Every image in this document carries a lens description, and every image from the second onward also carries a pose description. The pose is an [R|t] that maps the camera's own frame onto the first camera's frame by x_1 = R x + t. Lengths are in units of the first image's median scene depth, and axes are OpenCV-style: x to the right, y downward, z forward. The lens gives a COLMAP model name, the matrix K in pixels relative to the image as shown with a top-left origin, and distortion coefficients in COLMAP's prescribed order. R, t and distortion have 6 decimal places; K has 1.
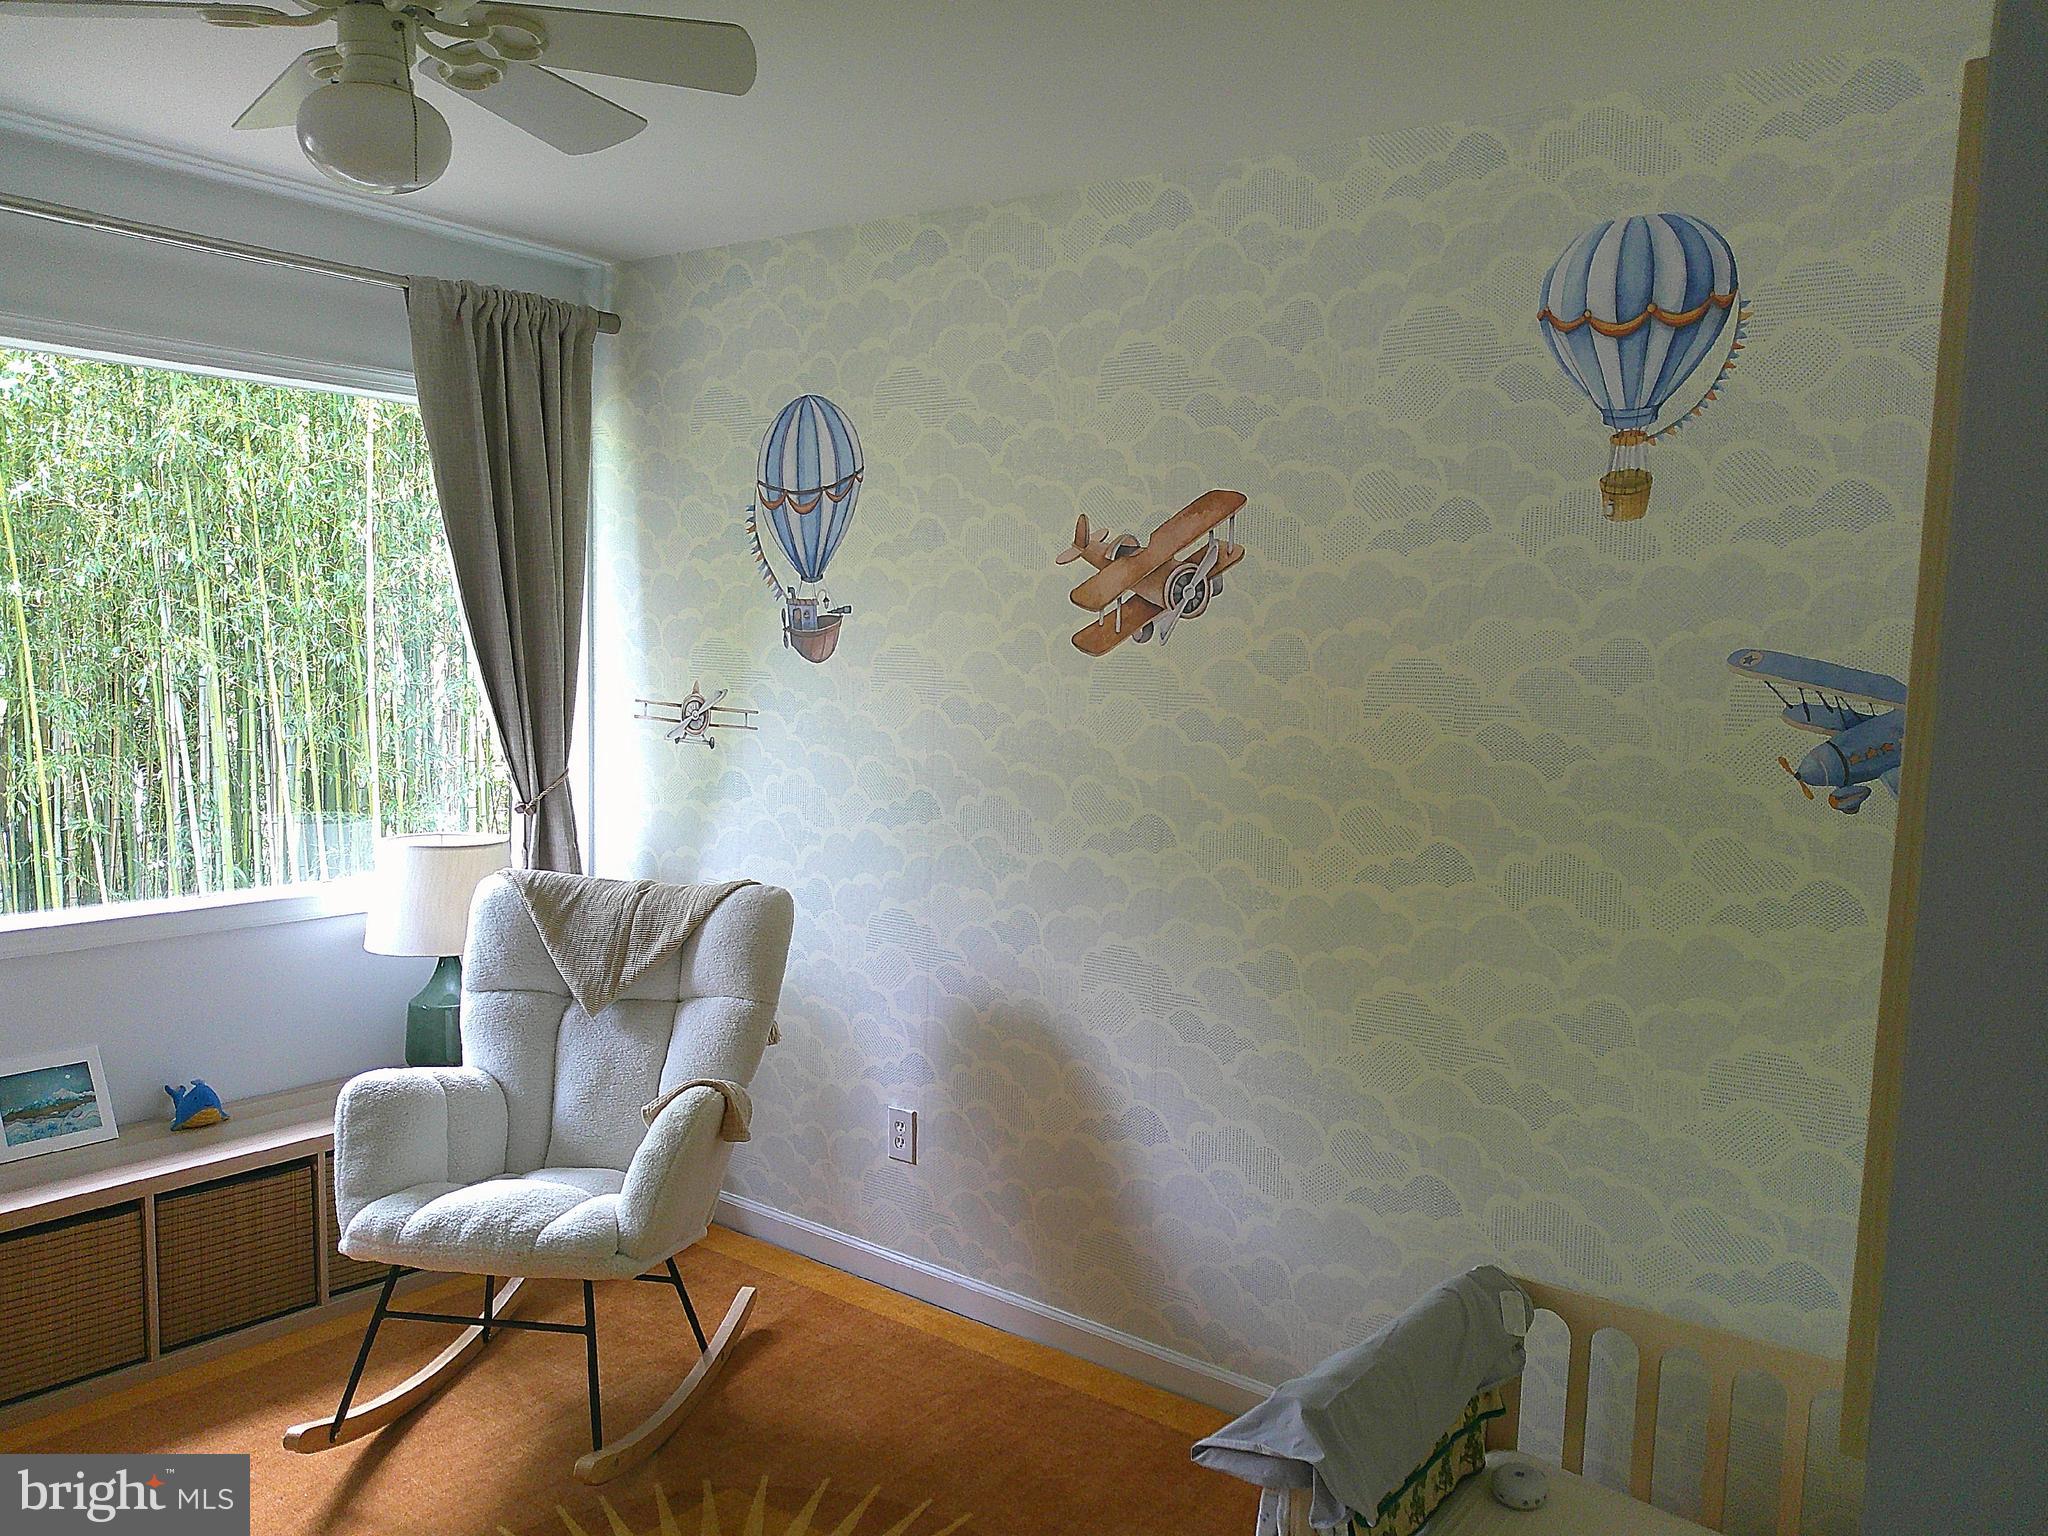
lens RADIAL K [[1580.0, 0, 1016.0], [0, 1580.0, 787.4], [0, 0, 1]] dist [0.086037, -0.160625]
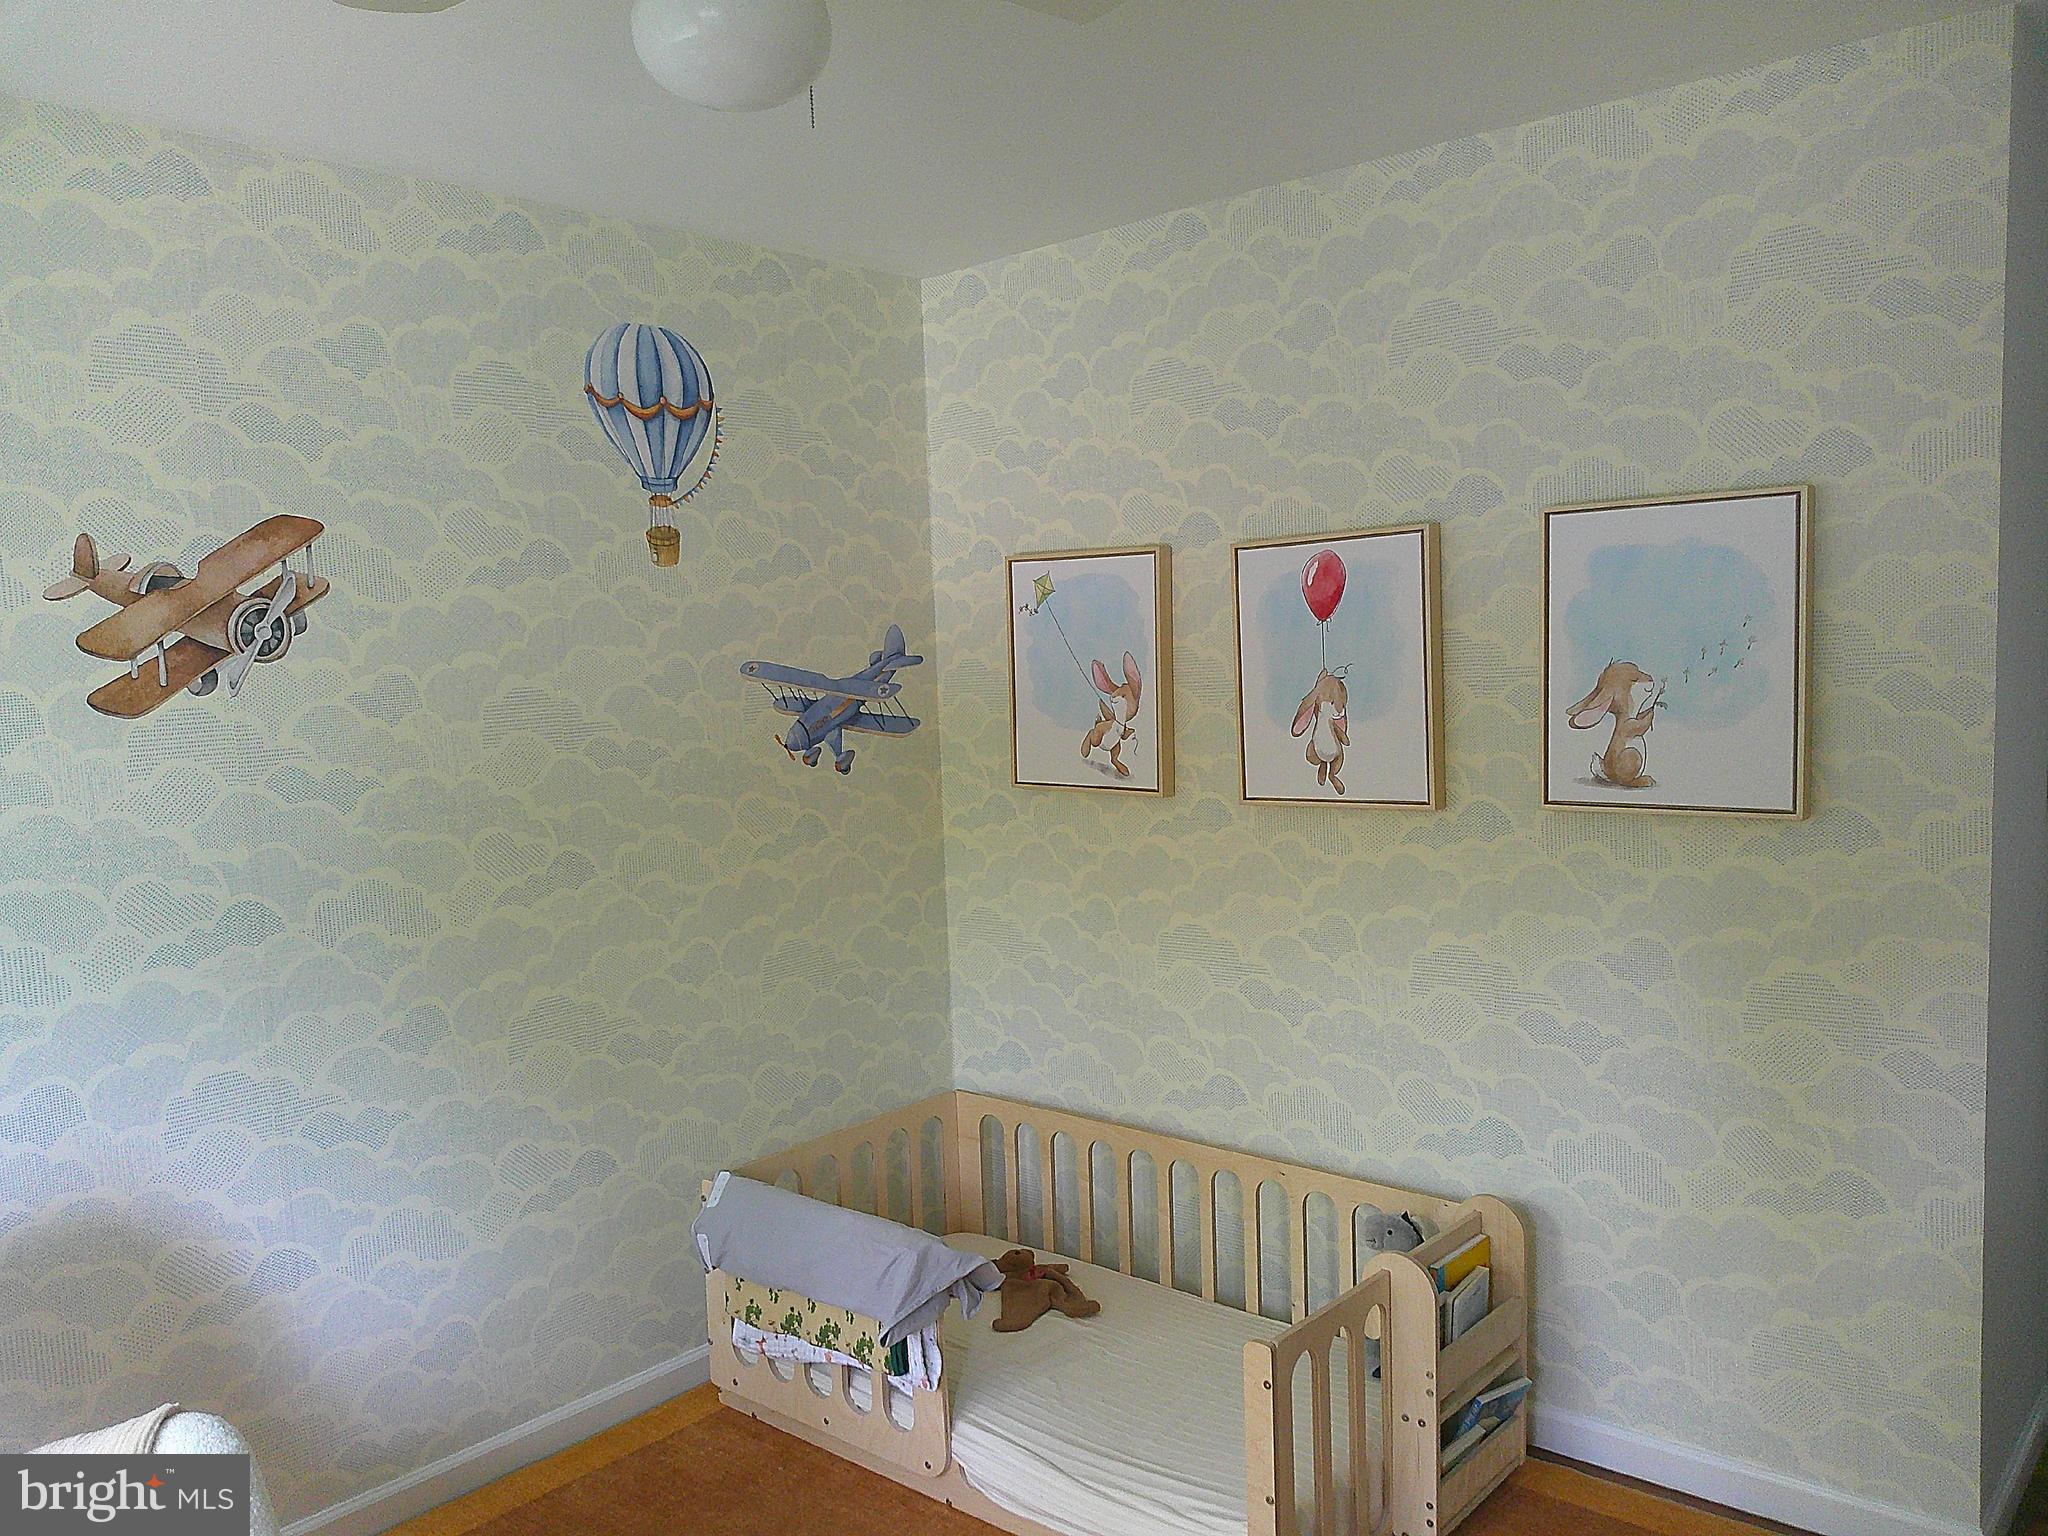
lens RADIAL K [[1580.0, 0, 1029.5], [0, 1580.0, 829.7], [0, 0, 1]] dist [0.086037, -0.160625]
pose [[0.046450, -0.137360, 0.989431, -0.760485], [0.151191, 0.980056, 0.128960, -0.069201], [-0.987413, 0.143602, 0.066292, 0.565863]]
